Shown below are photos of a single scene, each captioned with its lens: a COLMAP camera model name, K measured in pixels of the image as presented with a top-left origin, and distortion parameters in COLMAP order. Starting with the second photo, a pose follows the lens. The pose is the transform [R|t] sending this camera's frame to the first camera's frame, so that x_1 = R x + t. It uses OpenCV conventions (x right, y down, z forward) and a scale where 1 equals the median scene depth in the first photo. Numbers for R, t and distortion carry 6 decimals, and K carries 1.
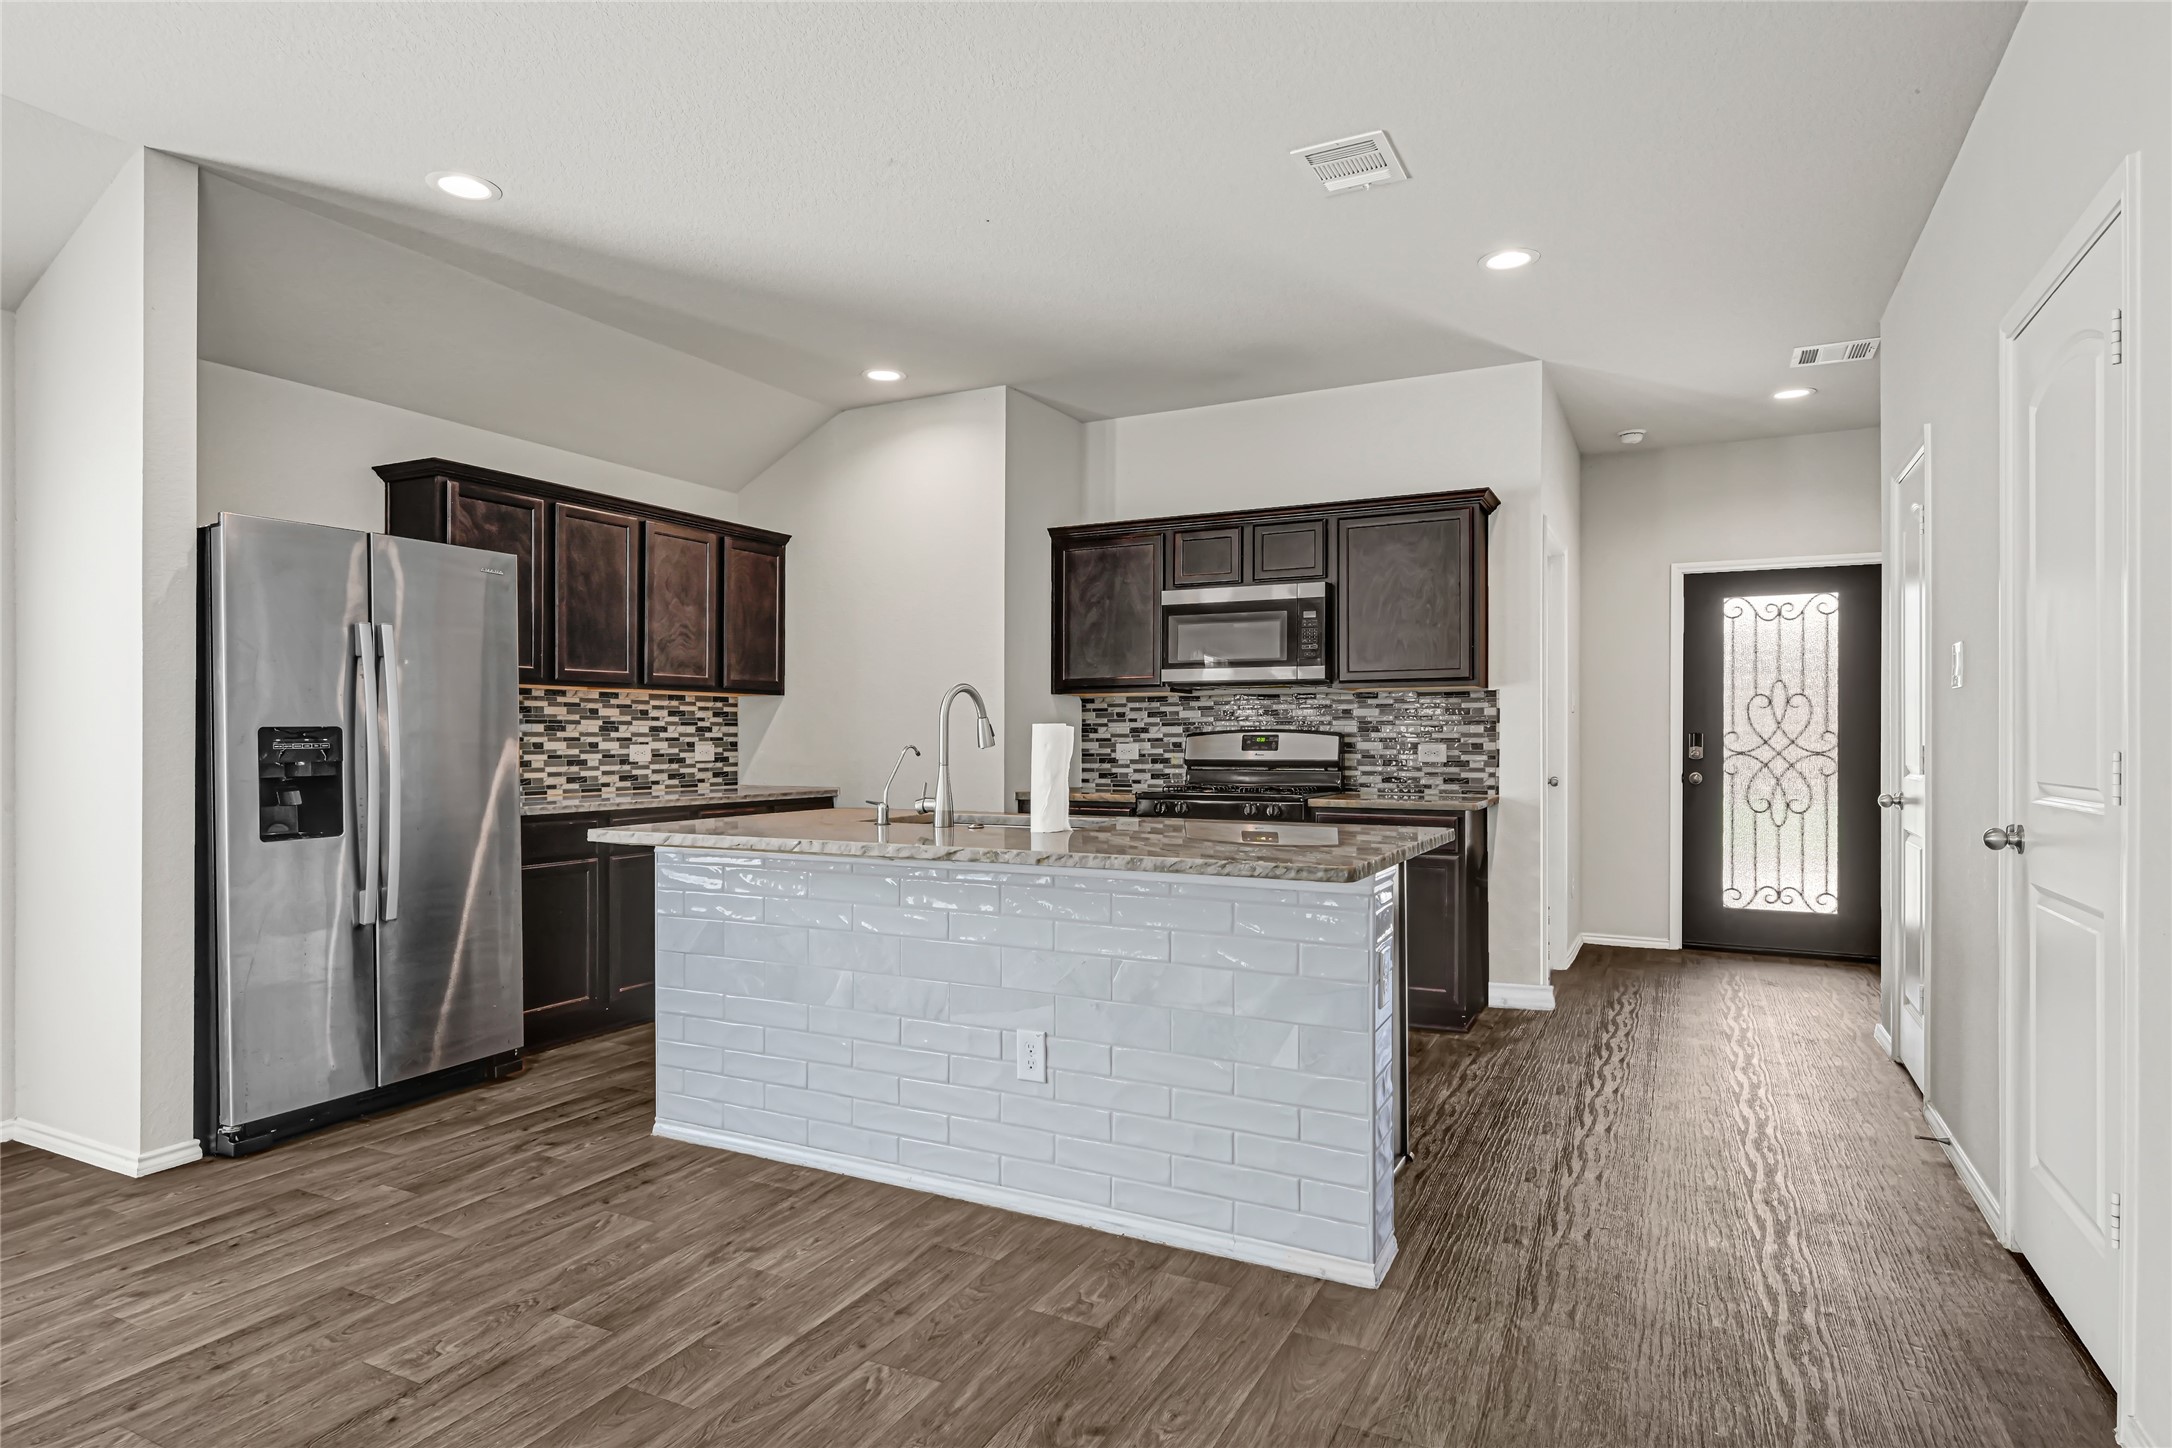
lens RADIAL K [[1180.0, 0, 1089.5], [0, 1180.0, 753.8], [0, 0, 1]] dist [0.003659, 0.001523]
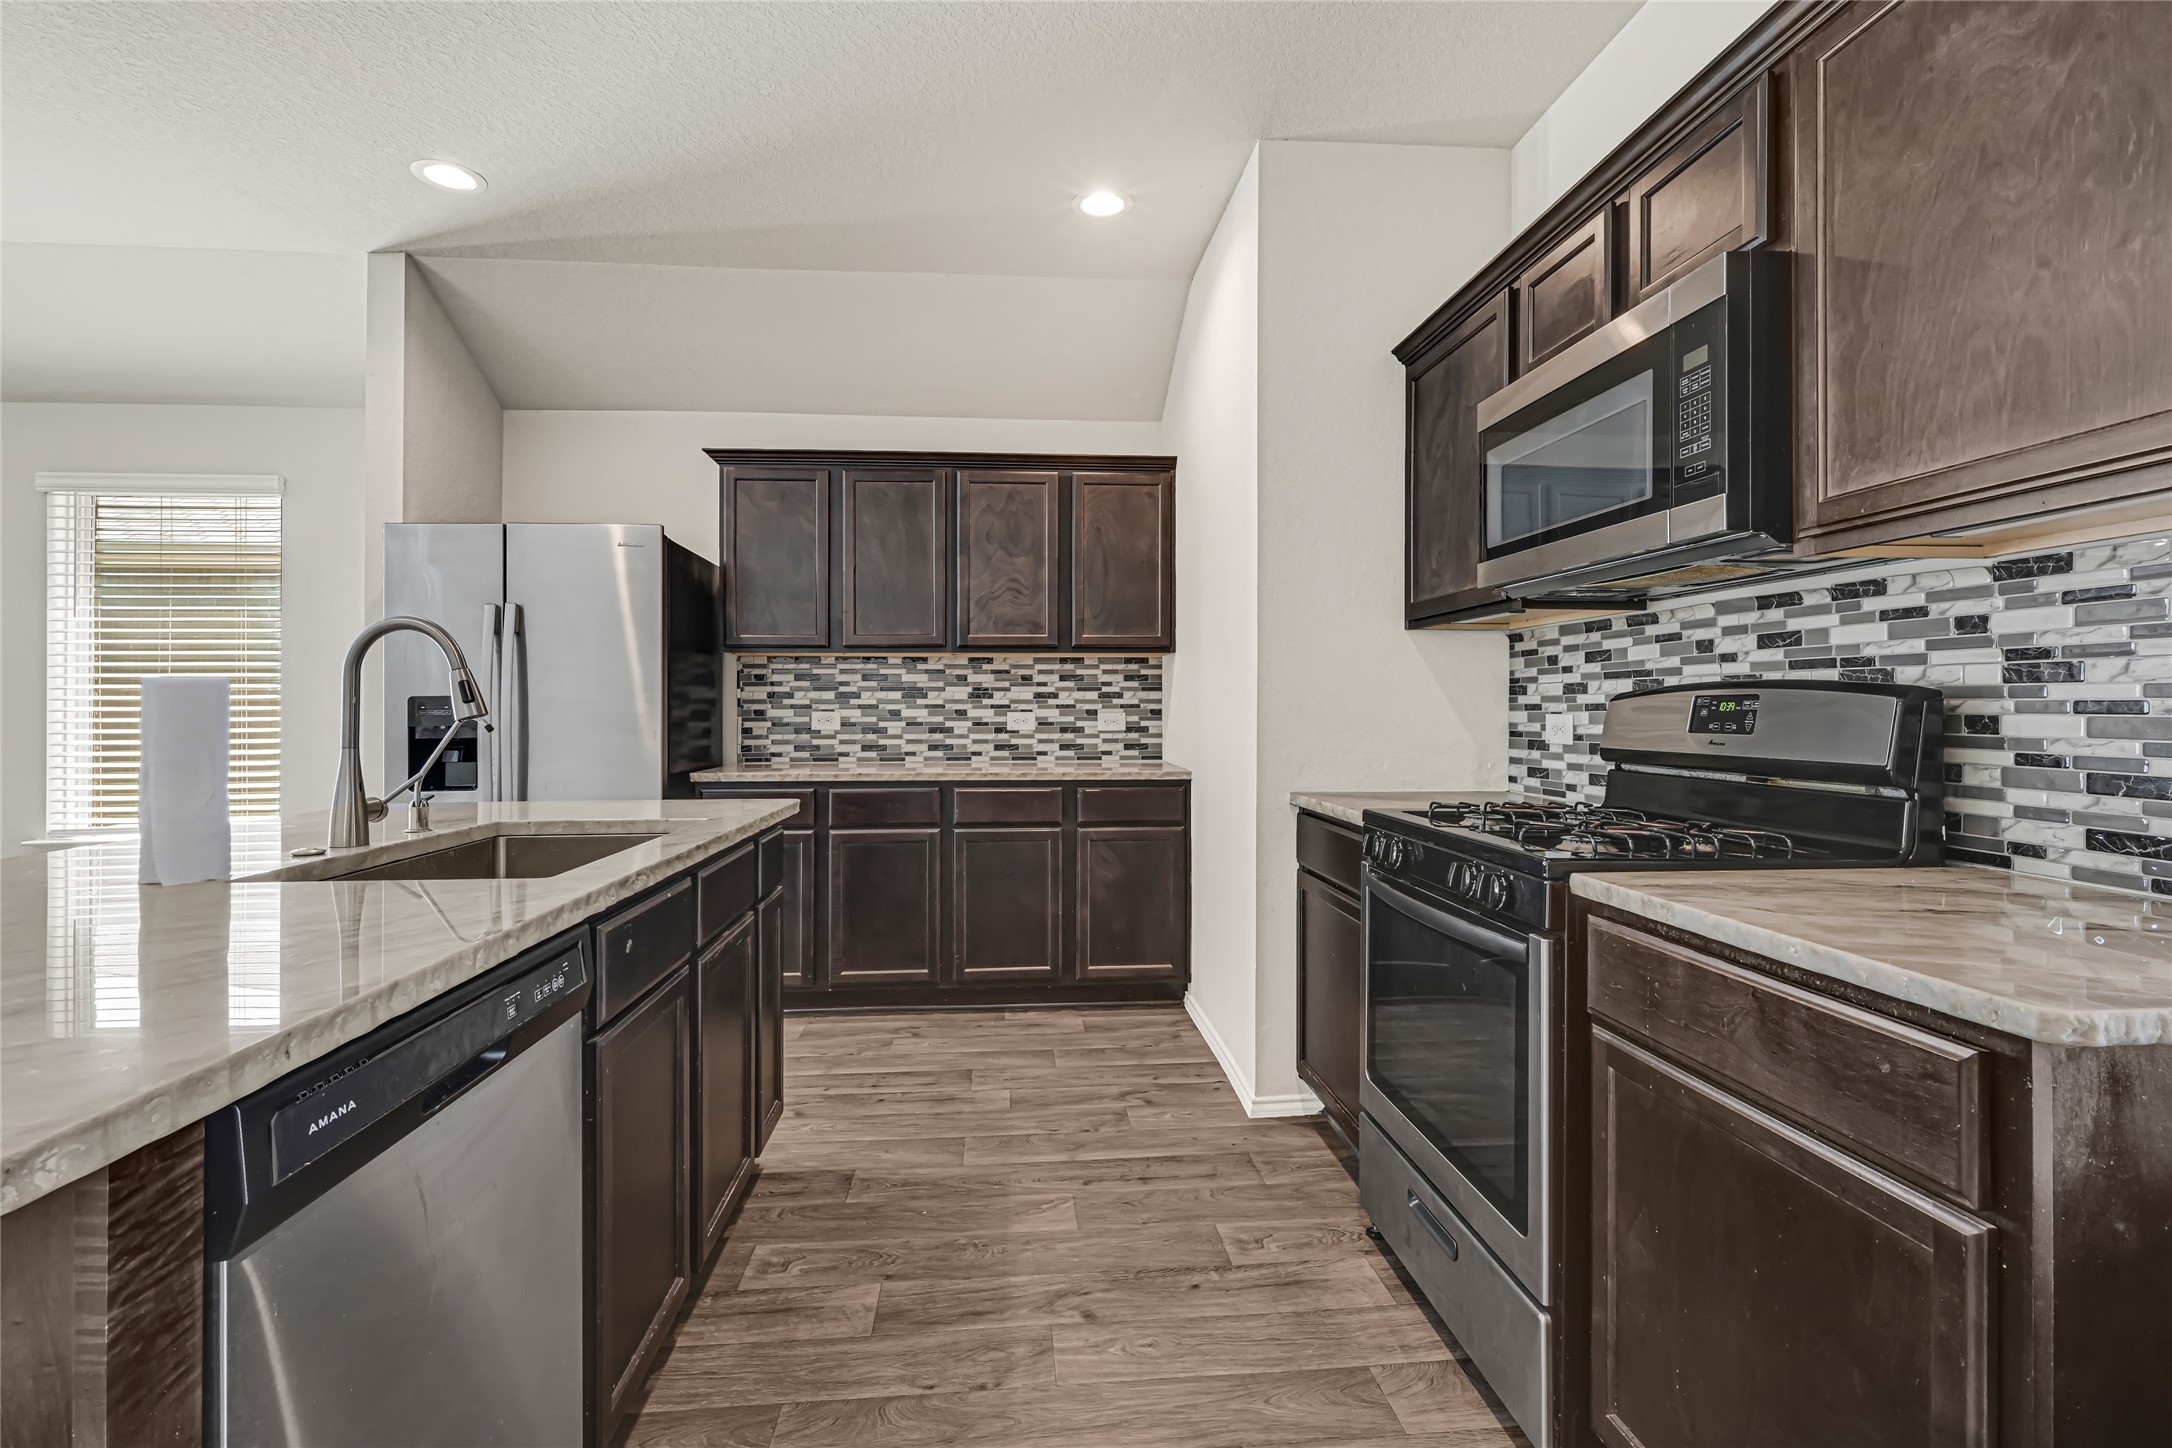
lens RADIAL K [[995.8, 0, 1078.5], [0, 995.8, 706.2], [0, 0, 1]] dist [0.001629, 0.000022]
pose [[0.529654, -0.000555, -0.848213, 0.320028], [-0.009823, 0.999929, -0.006788, -0.007660], [0.848157, 0.011927, 0.529611, 0.633272]]
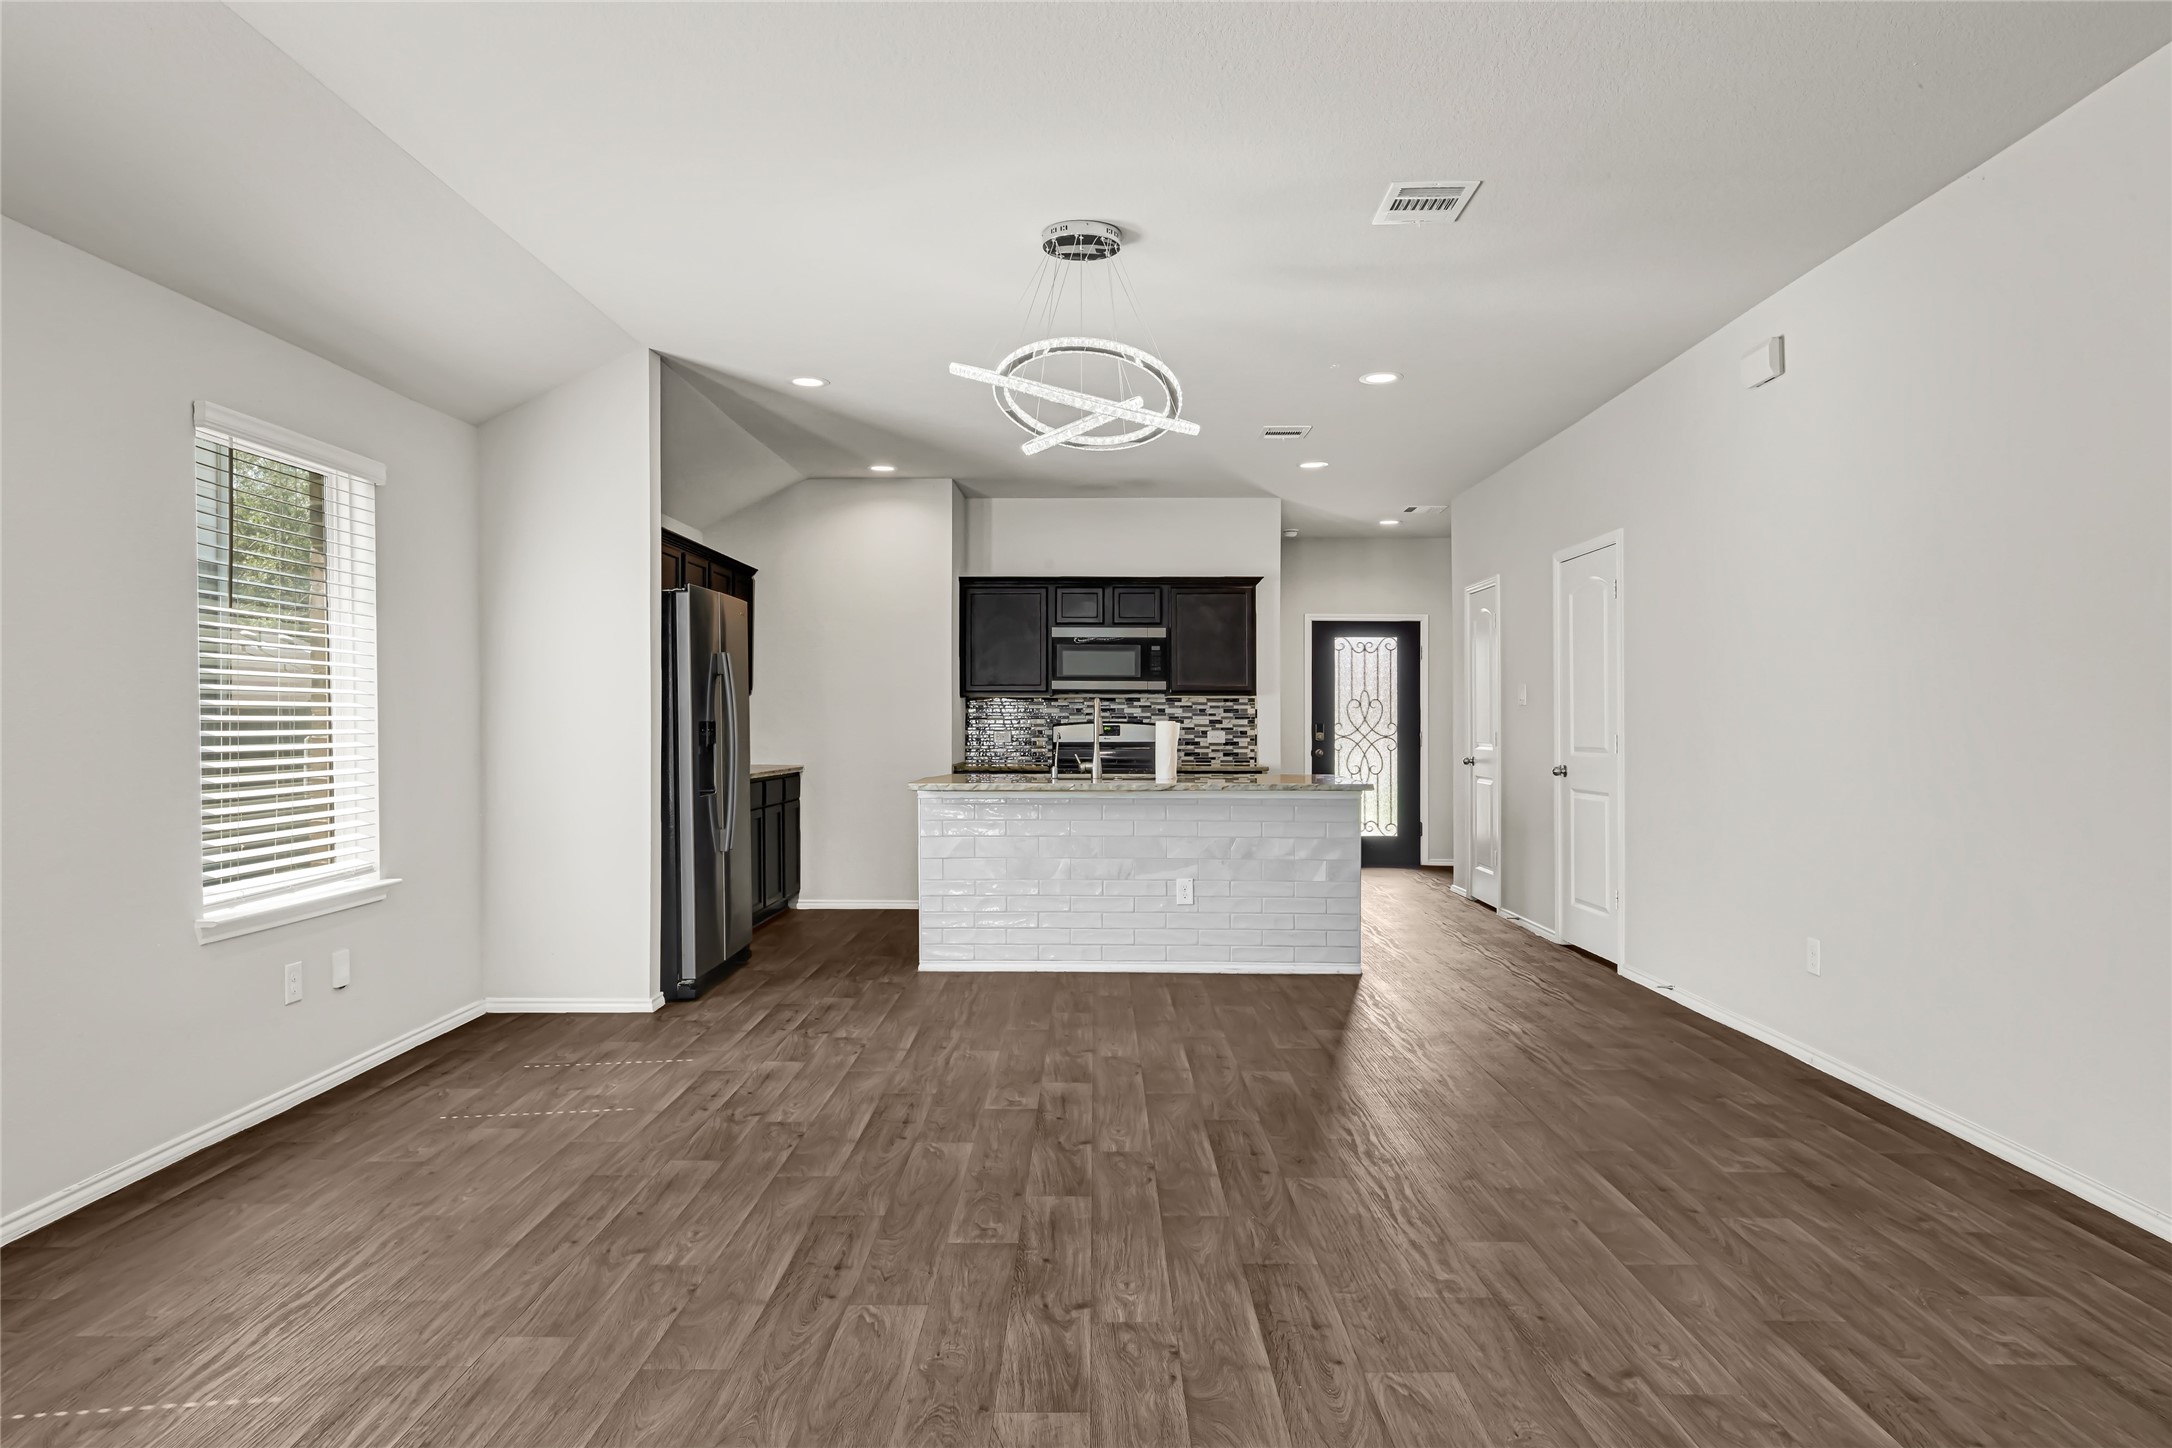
lens RADIAL K [[1287.4, 0, 1086.0], [0, 1287.4, 724.0], [0, 0, 1]] dist [0.023994, 0.000568]
pose [[0.896385, 0.000974, 0.443275, -0.603440], [0.004480, 0.999927, -0.011256, 0.000419], [-0.443253, 0.012076, 0.896315, -0.447101]]
